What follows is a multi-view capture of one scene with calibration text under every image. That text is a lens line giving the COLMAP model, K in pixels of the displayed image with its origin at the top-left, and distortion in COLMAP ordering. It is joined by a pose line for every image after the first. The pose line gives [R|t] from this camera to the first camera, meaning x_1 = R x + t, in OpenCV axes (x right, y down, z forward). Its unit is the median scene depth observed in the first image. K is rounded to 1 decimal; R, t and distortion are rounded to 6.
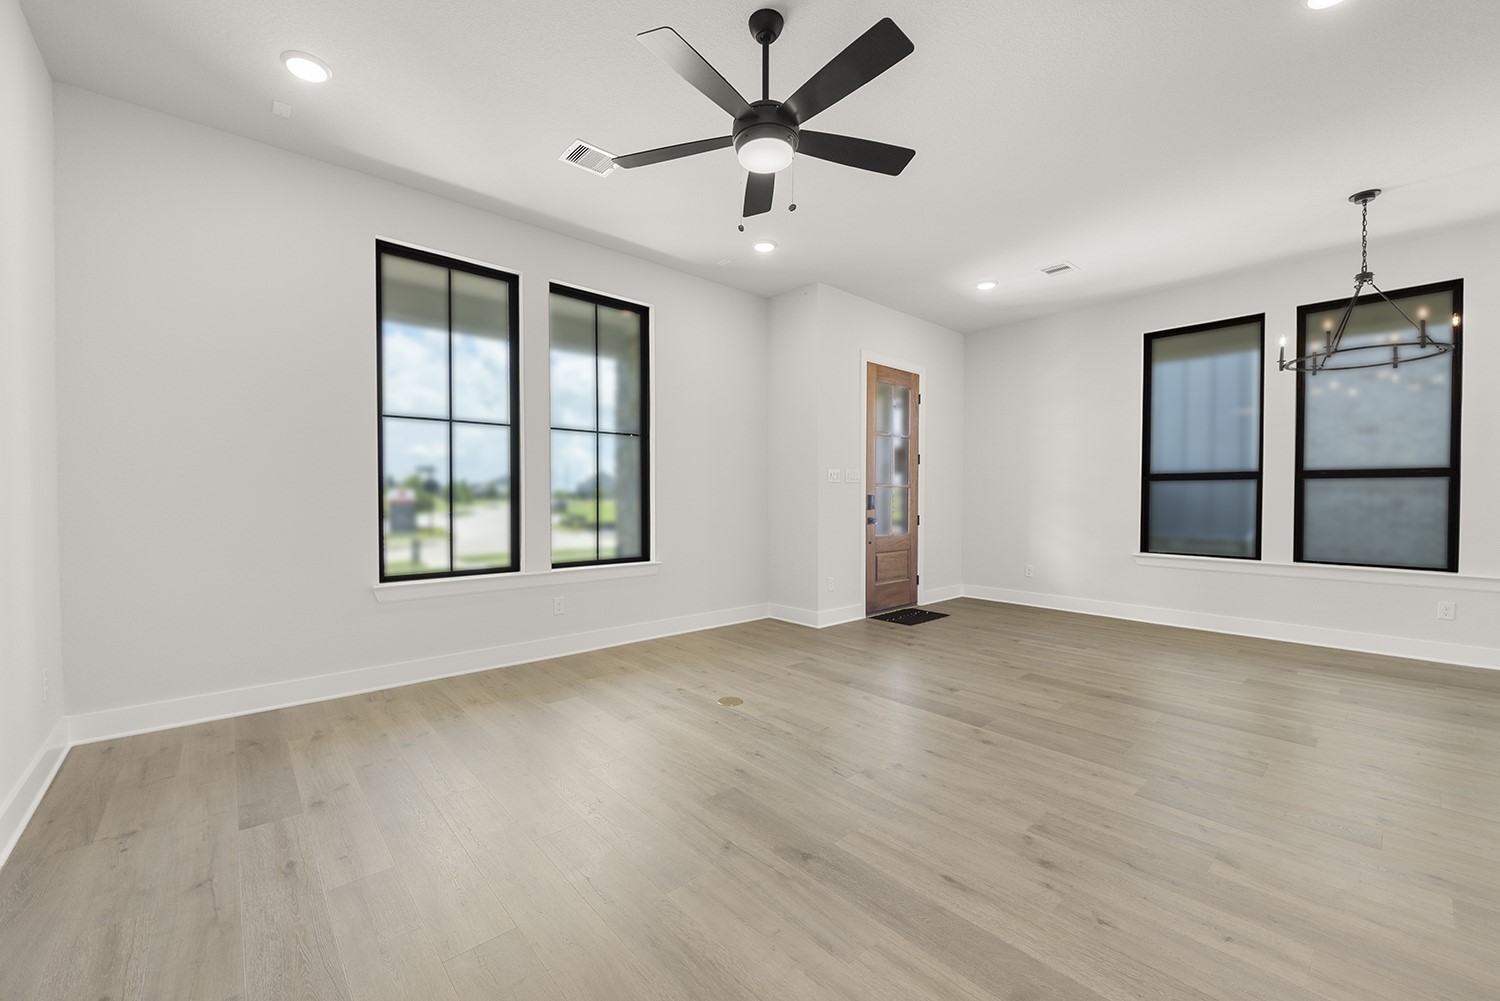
lens RADIAL K [[589.4, 0, 733.8], [0, 589.4, 507.7], [0, 0, 1]] dist [-0.000140, -0.006092]
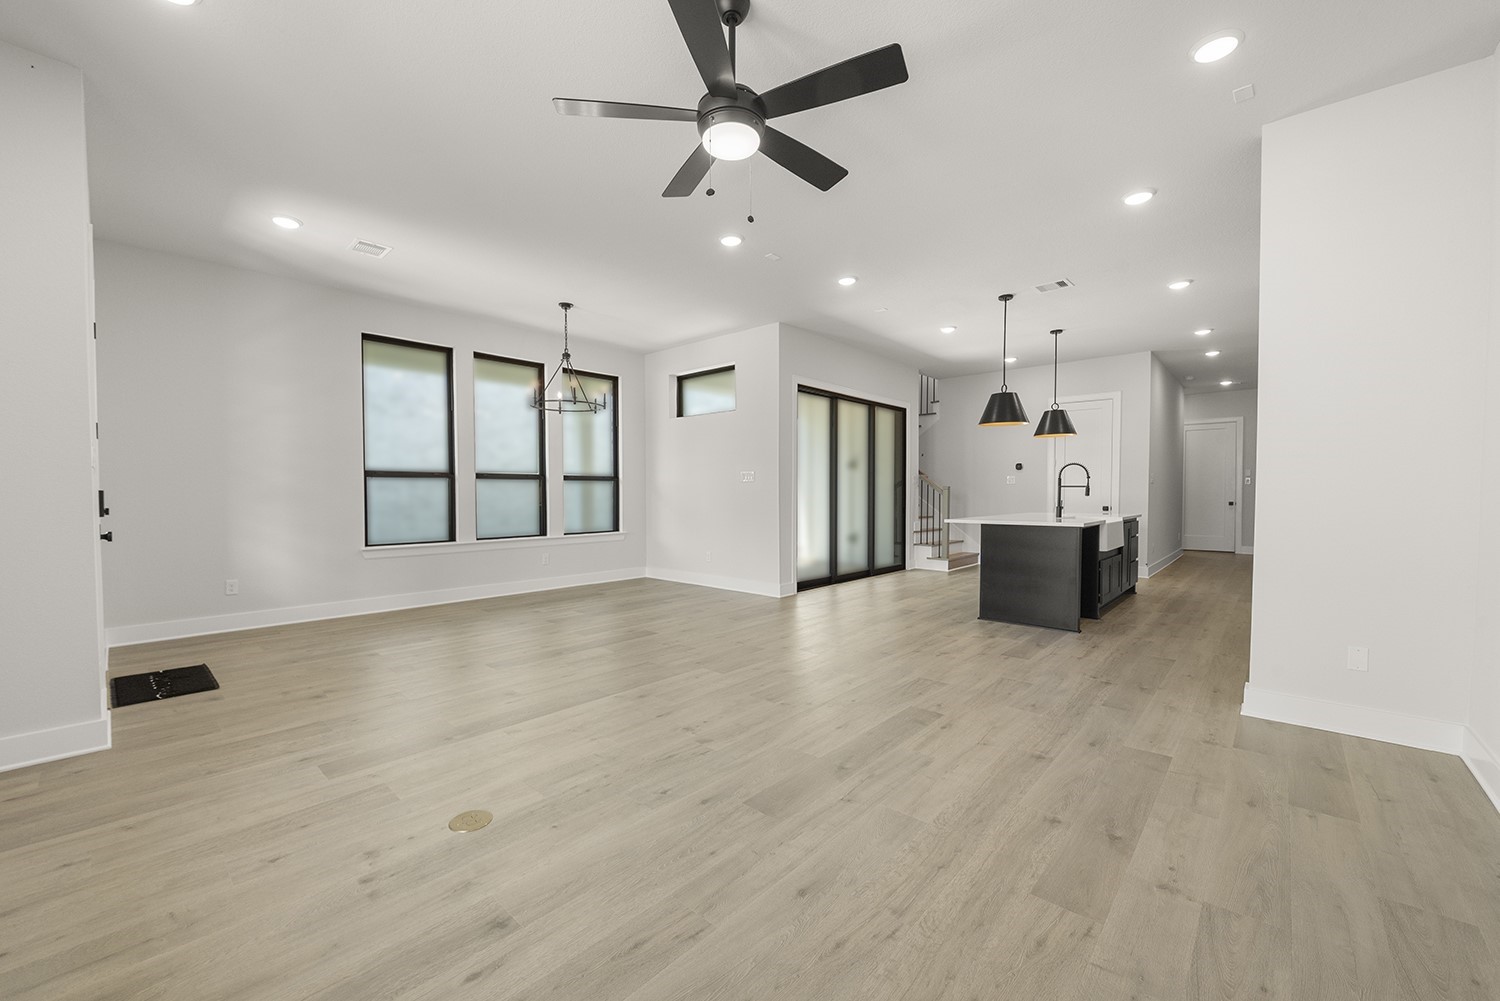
lens RADIAL K [[589.4, 0, 733.8], [0, 589.4, 507.7], [0, 0, 1]] dist [-0.000140, -0.006092]
pose [[-0.105506, -0.029457, 0.993982, -0.459556], [0.019939, 0.999298, 0.031731, -0.013355], [-0.994219, 0.023167, -0.104845, 0.550468]]
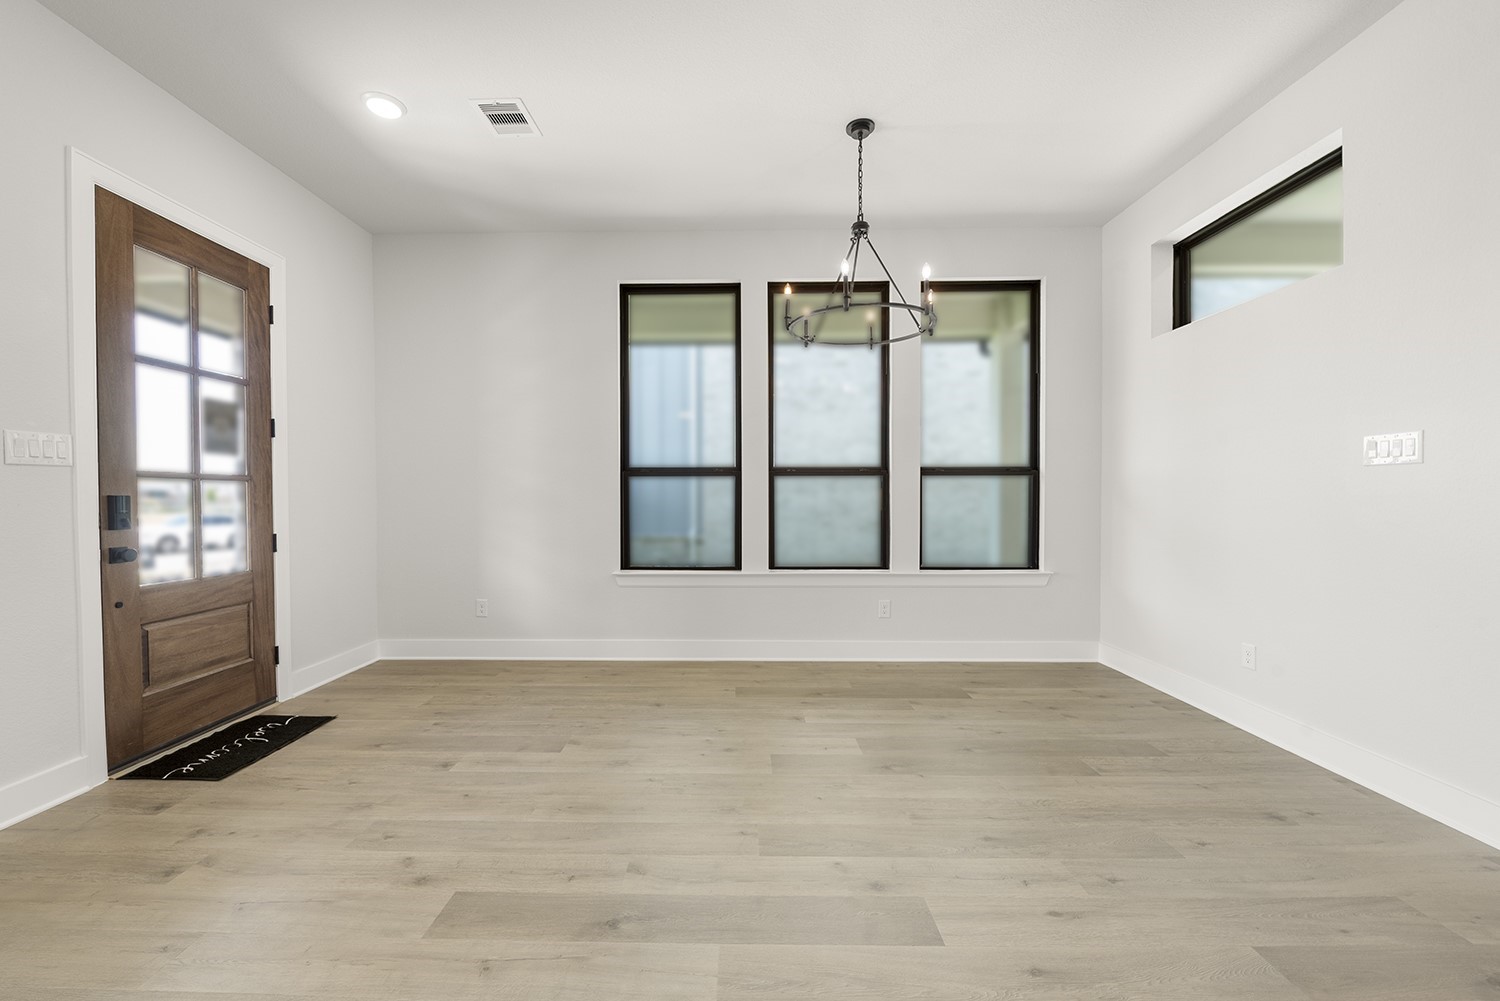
lens RADIAL K [[589.4, 0, 733.8], [0, 589.4, 507.7], [0, 0, 1]] dist [-0.000140, -0.006092]
pose [[0.667477, -0.018821, 0.744392, 0.259333], [0.018601, 0.999790, 0.008598, -0.009784], [-0.744398, 0.008107, 0.667687, 0.445226]]
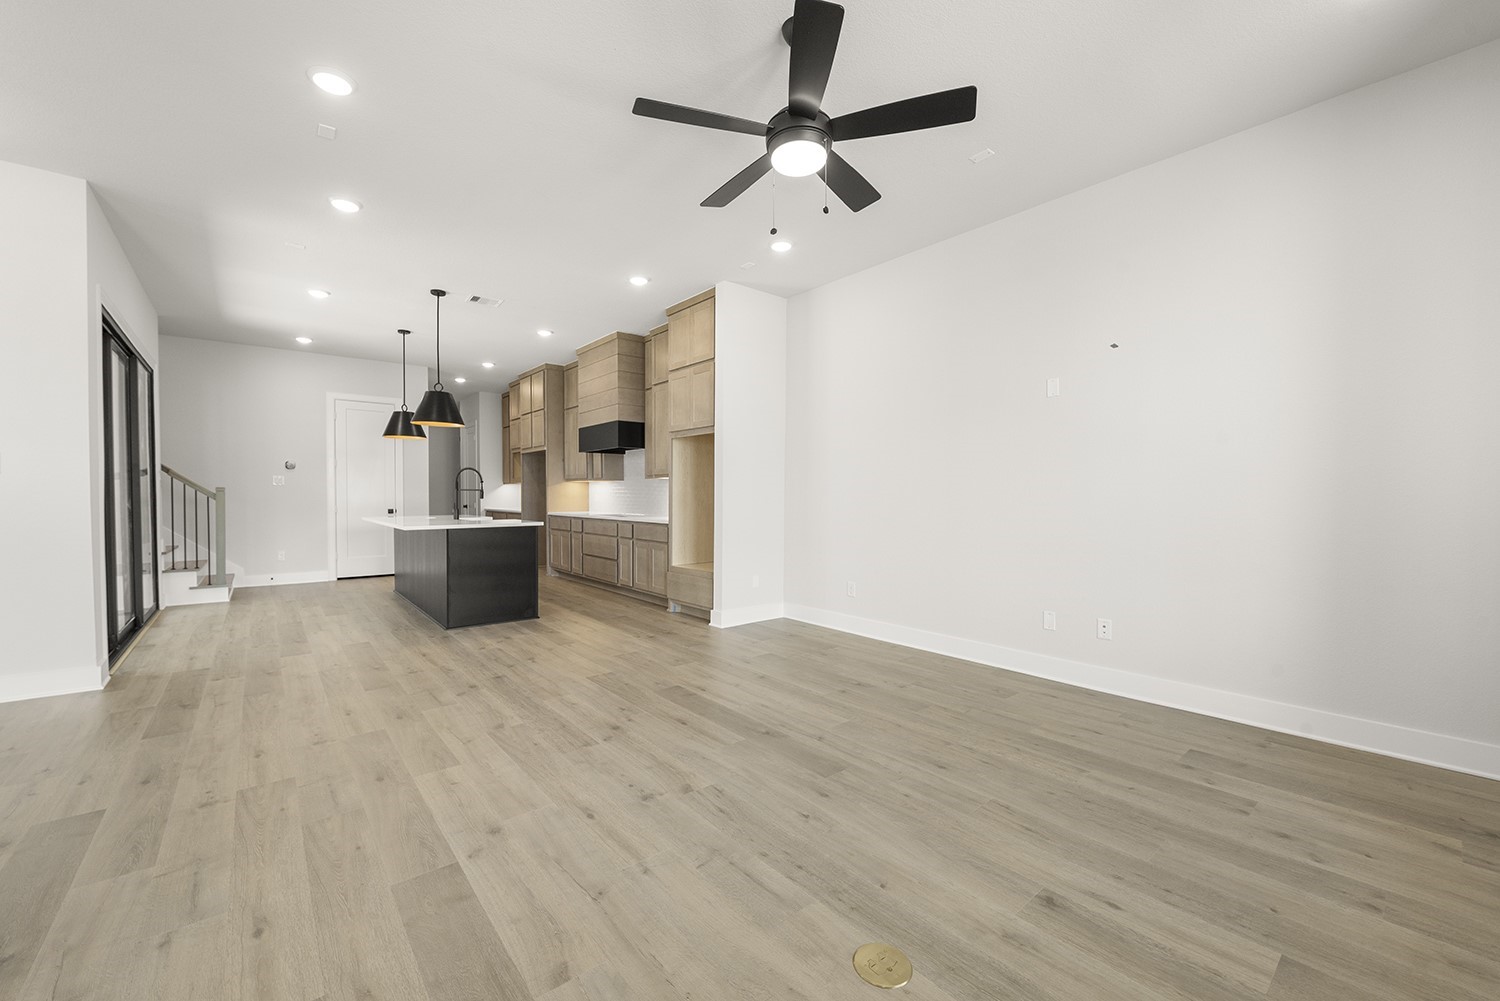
lens RADIAL K [[589.4, 0, 733.8], [0, 589.4, 507.7], [0, 0, 1]] dist [-0.000140, -0.006092]
pose [[-0.999425, -0.004041, 0.033676, 0.064185], [-0.002637, 0.999130, 0.041630, -0.021044], [-0.033815, 0.041517, -0.998565, 1.008900]]
